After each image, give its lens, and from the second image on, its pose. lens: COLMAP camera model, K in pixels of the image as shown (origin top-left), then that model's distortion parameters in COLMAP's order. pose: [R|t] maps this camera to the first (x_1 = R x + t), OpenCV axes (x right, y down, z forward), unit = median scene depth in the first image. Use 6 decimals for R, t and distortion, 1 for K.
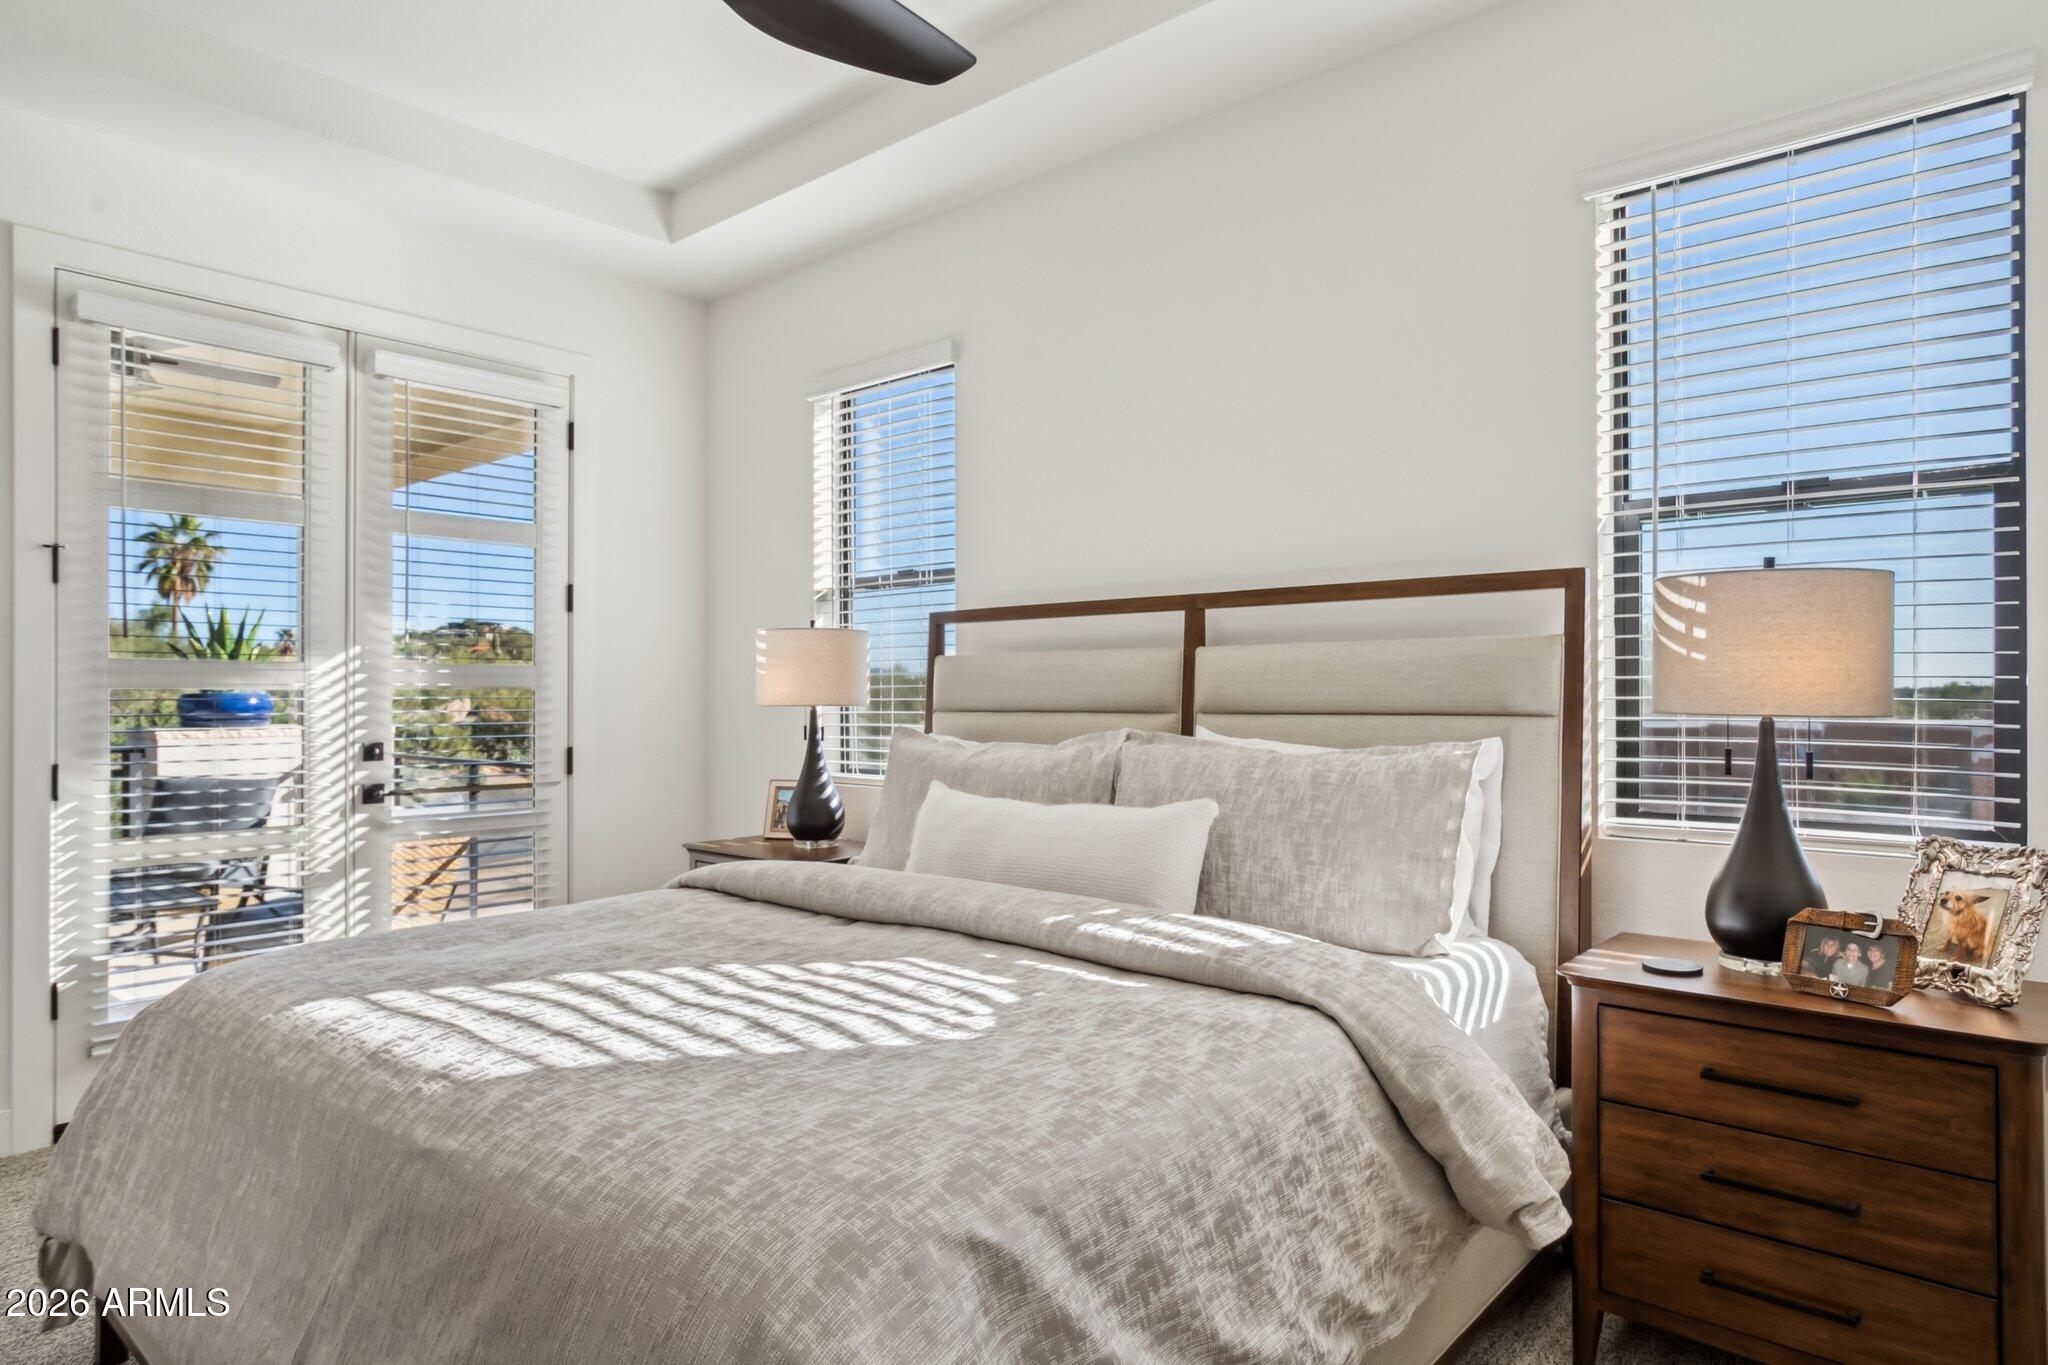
lens RADIAL K [[1195.5, 0, 1028.9], [0, 1195.5, 677.5], [0, 0, 1]] dist [-0.009593, 0.006665]
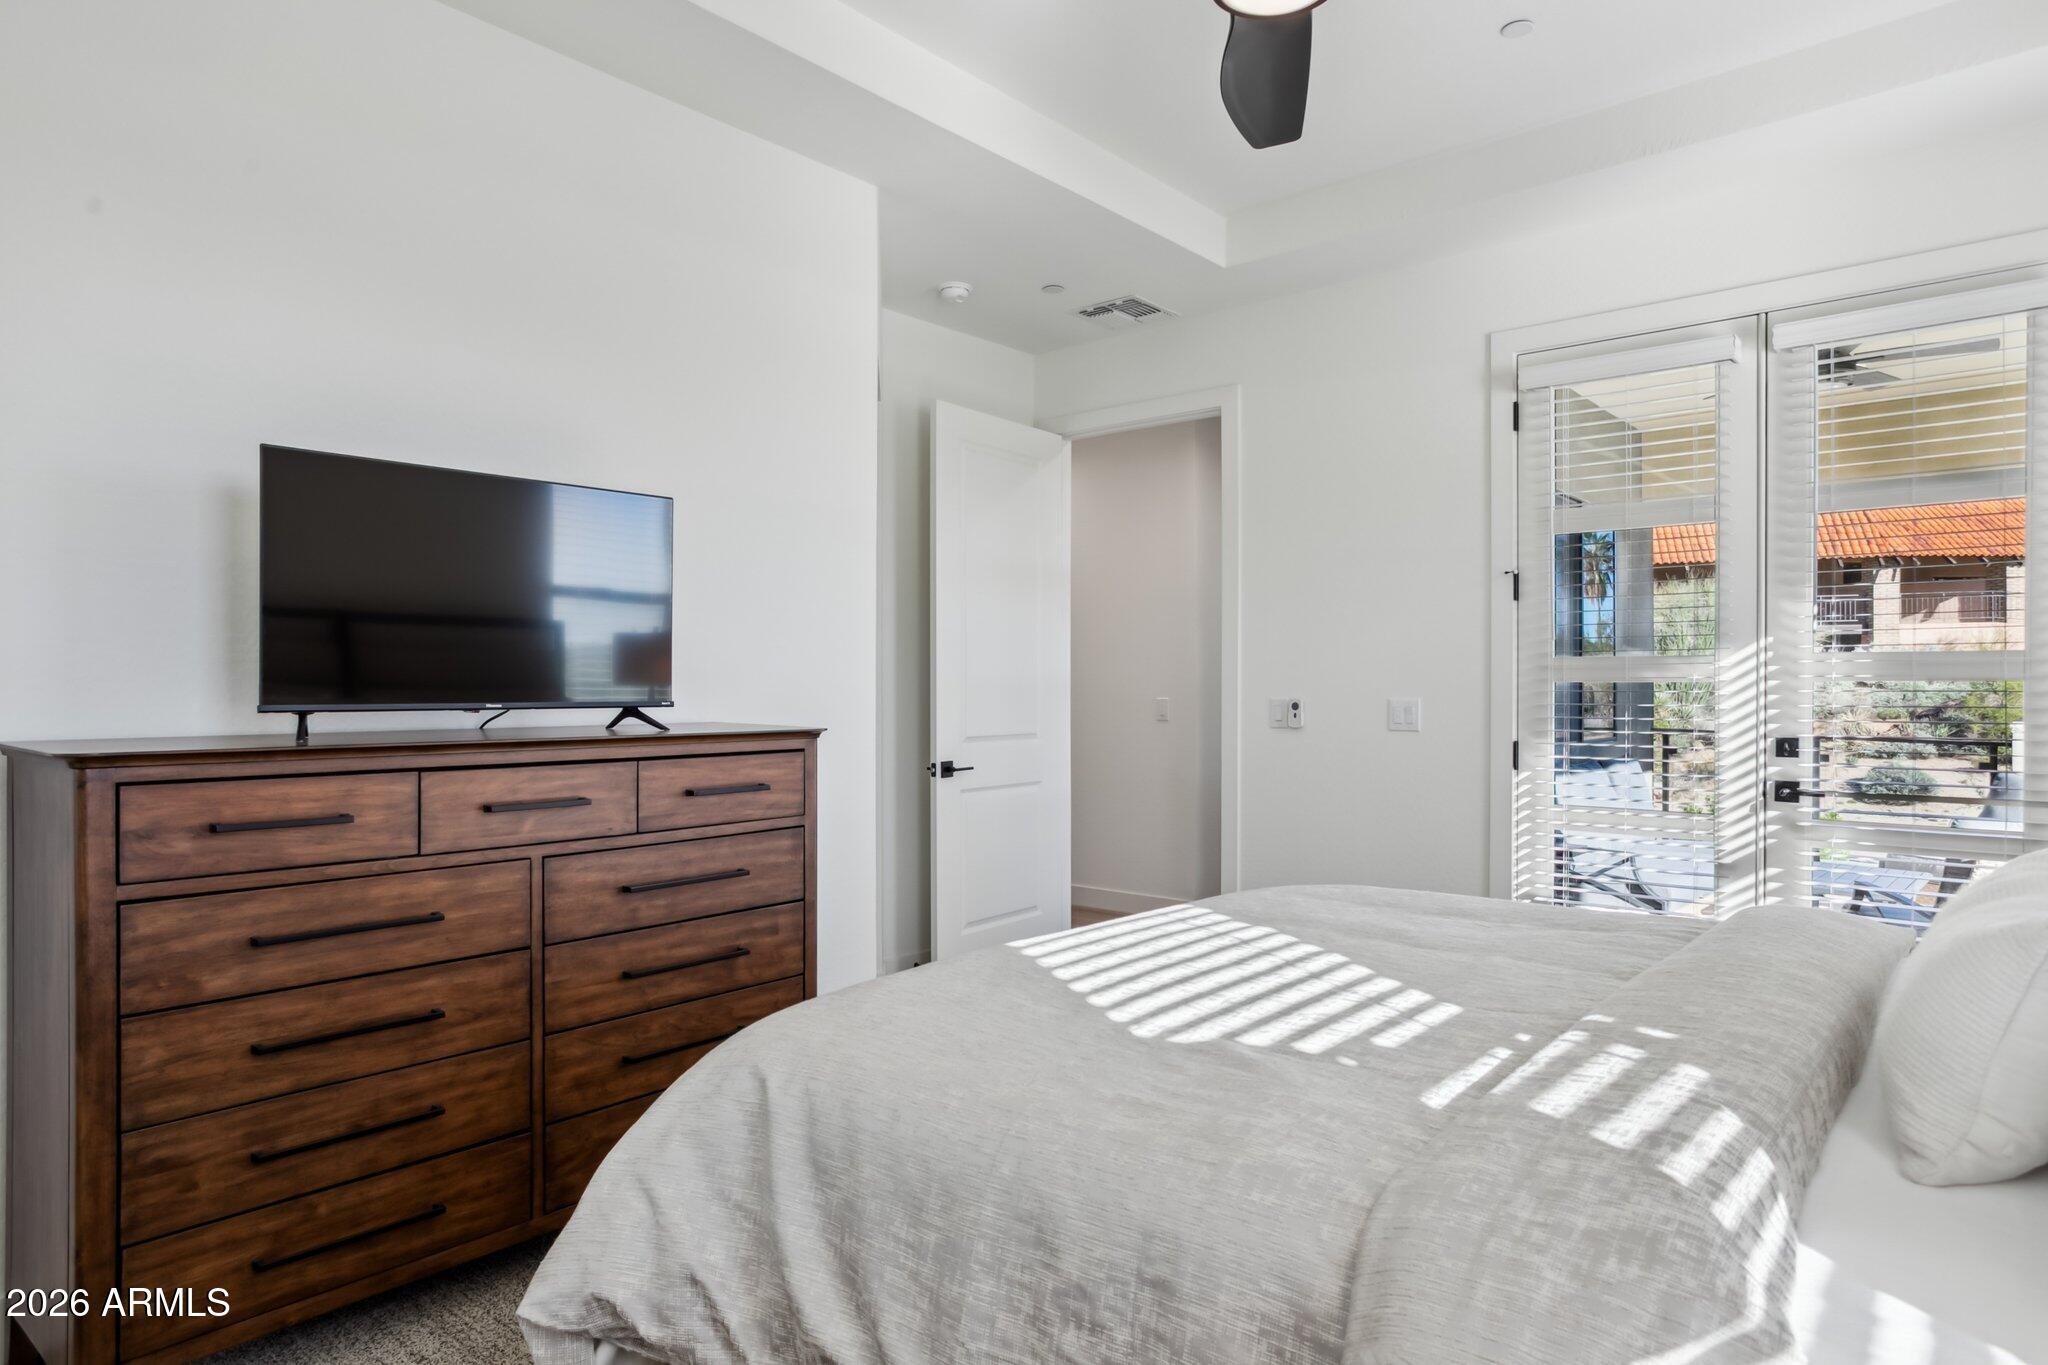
lens RADIAL K [[1195.5, 0, 1025.1], [0, 1195.5, 688.7], [0, 0, 1]] dist [-0.009593, 0.006665]
pose [[0.005307, 0.000960, -0.999985, 0.404996], [0.015999, 0.999871, 0.001045, 0.005487], [0.999858, -0.016004, 0.005291, 0.393618]]
